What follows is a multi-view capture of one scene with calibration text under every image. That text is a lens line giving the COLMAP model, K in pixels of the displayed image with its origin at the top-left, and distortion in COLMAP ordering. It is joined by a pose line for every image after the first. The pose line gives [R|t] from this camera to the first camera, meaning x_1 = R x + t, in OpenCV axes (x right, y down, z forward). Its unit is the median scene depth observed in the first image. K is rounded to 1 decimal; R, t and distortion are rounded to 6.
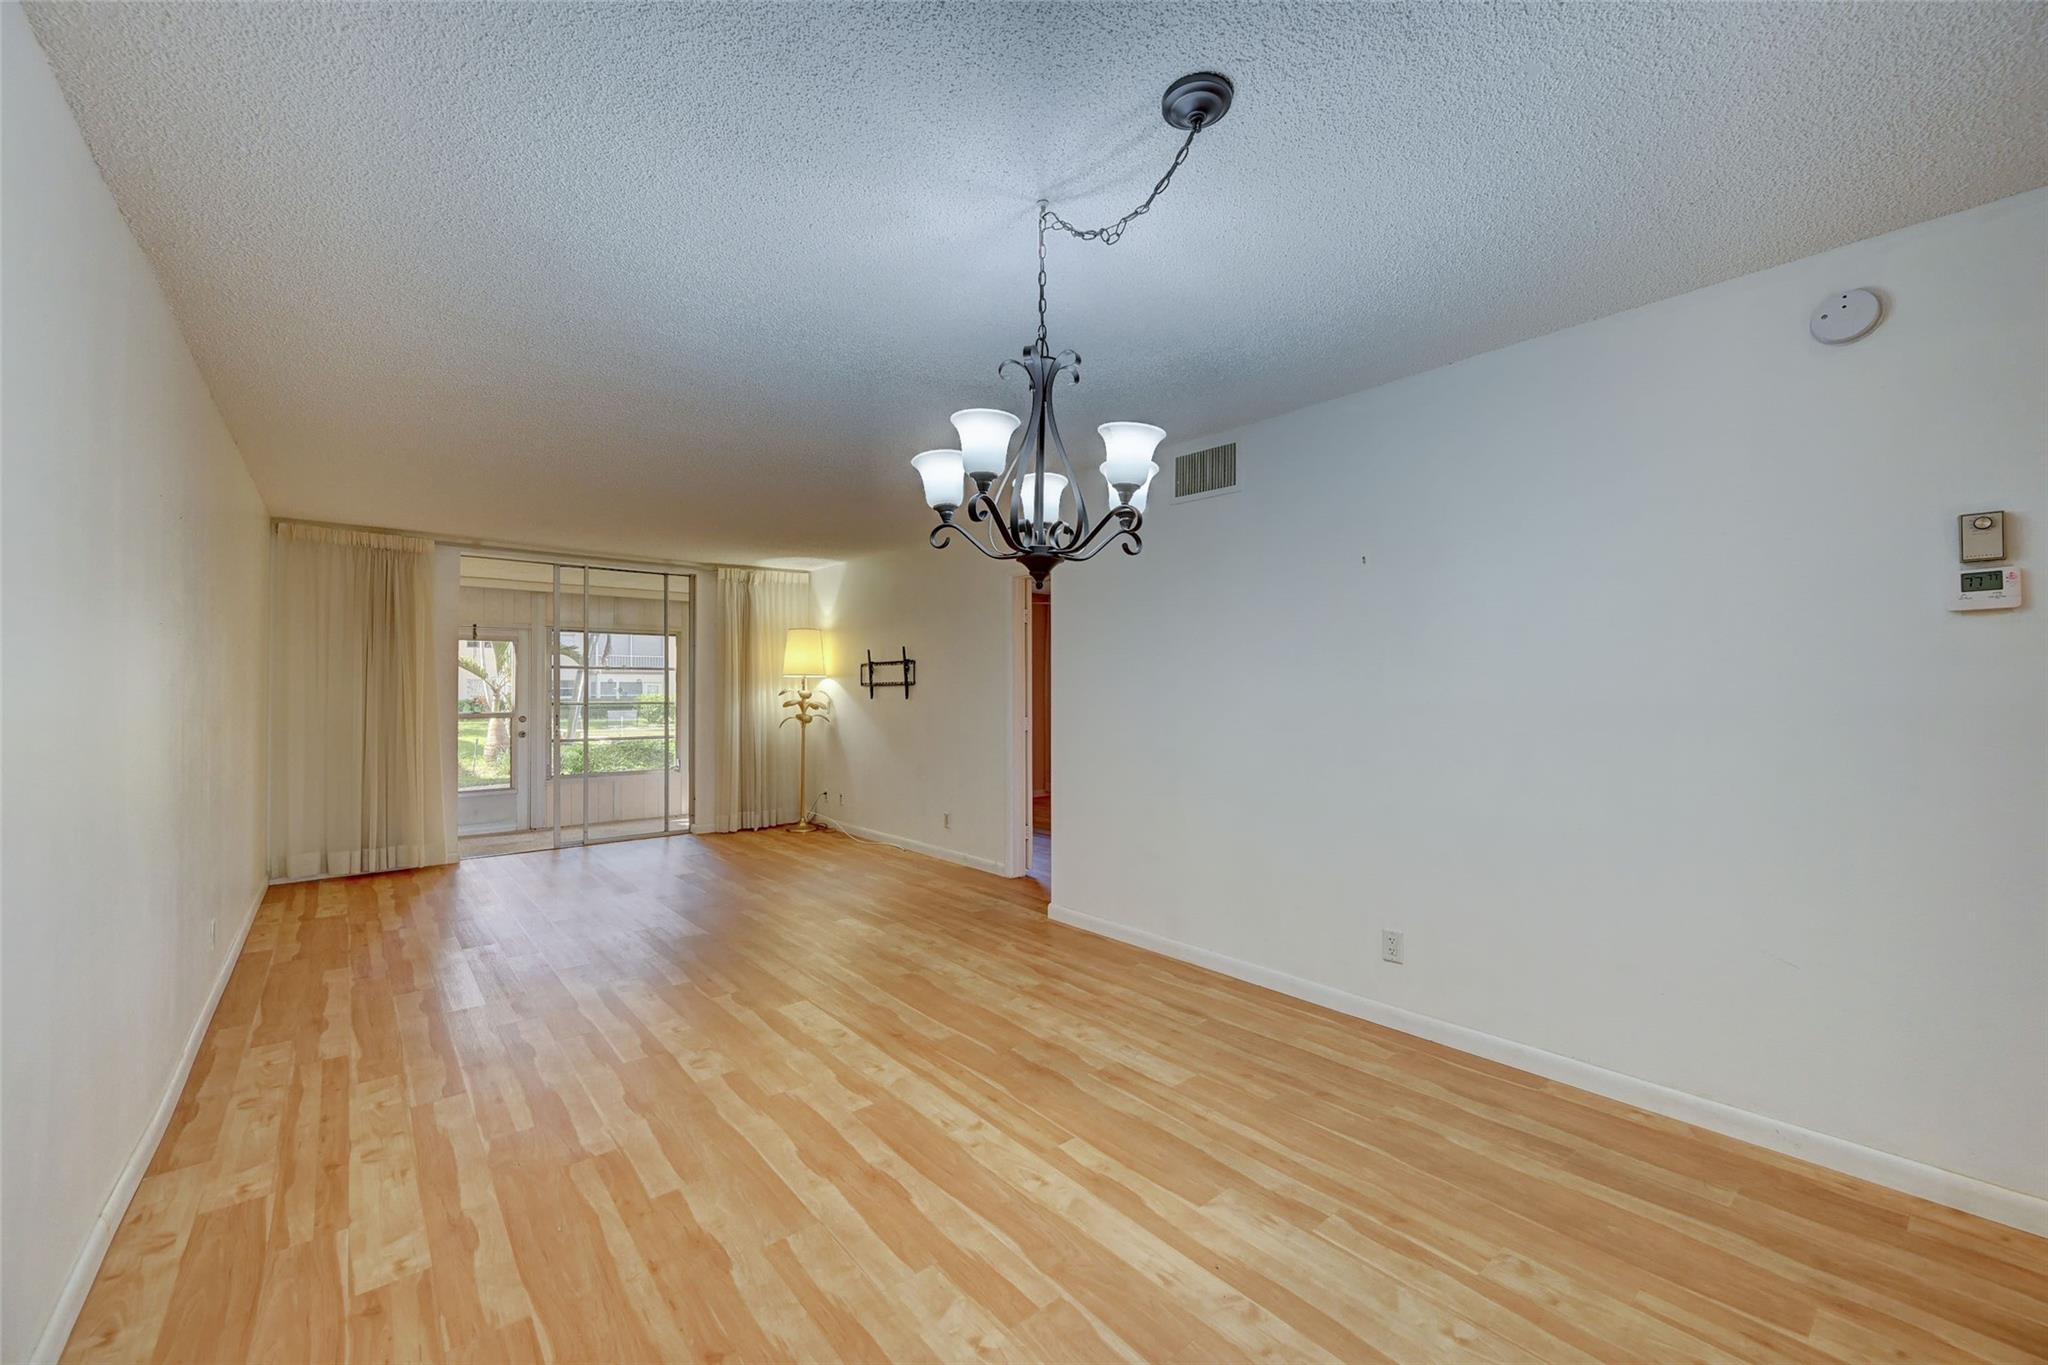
lens RADIAL K [[806.2, 0, 1011.8], [0, 806.2, 689.3], [0, 0, 1]] dist [-0.003840, 0.001085]
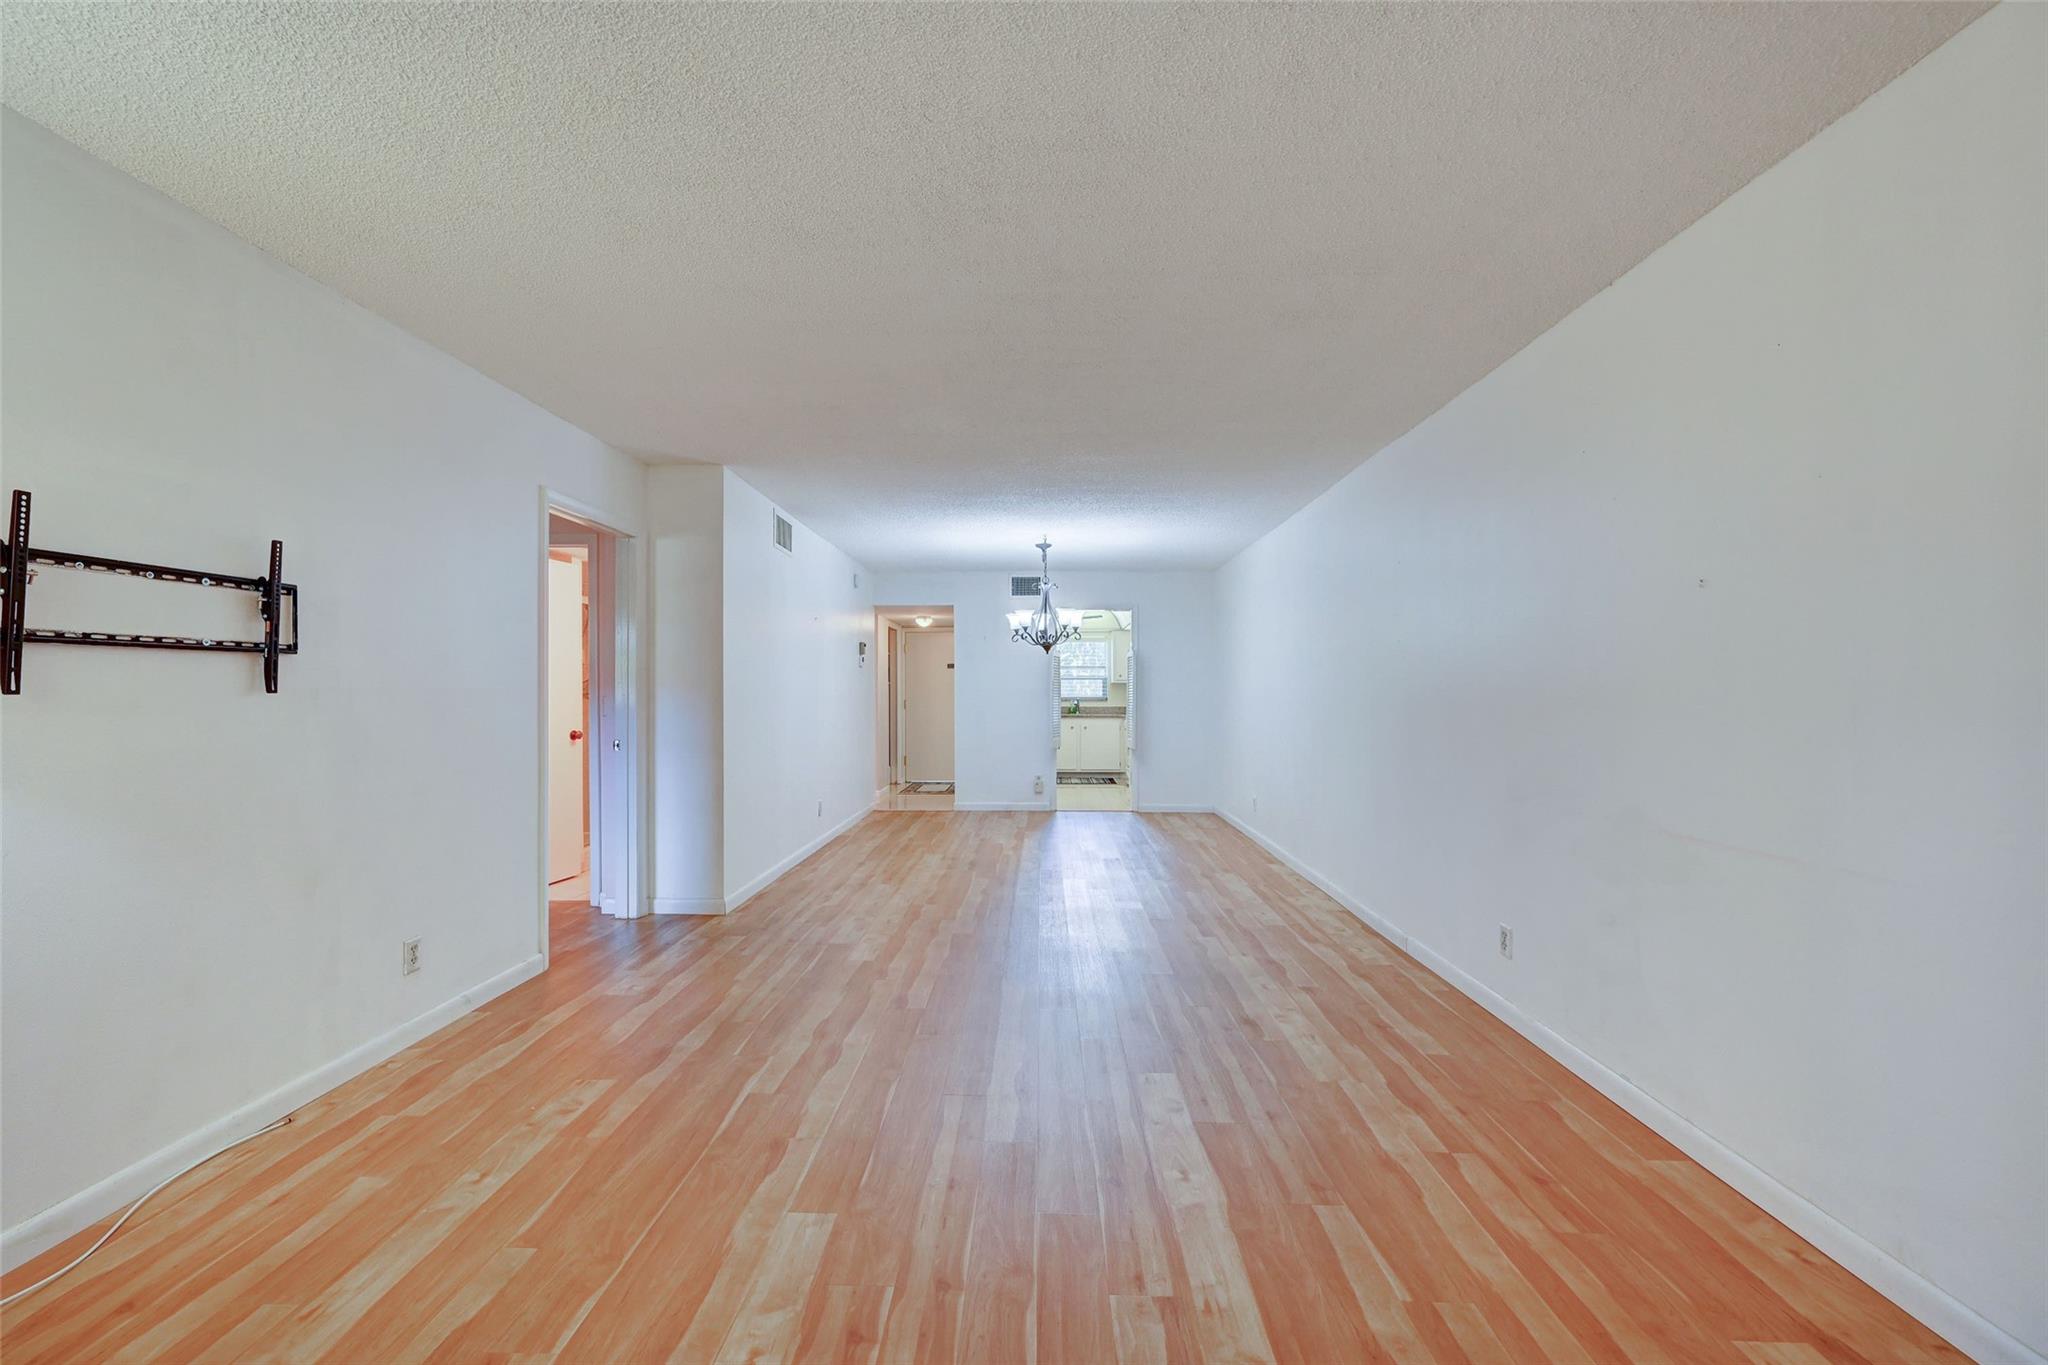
lens RADIAL K [[806.2, 0, 1020.0], [0, 806.2, 686.0], [0, 0, 1]] dist [-0.003840, 0.001085]
pose [[-0.753598, 0.009254, 0.657271, -1.190821], [0.000810, 0.999913, -0.013150, 0.027897], [-0.657335, -0.009378, -0.753540, 2.067304]]
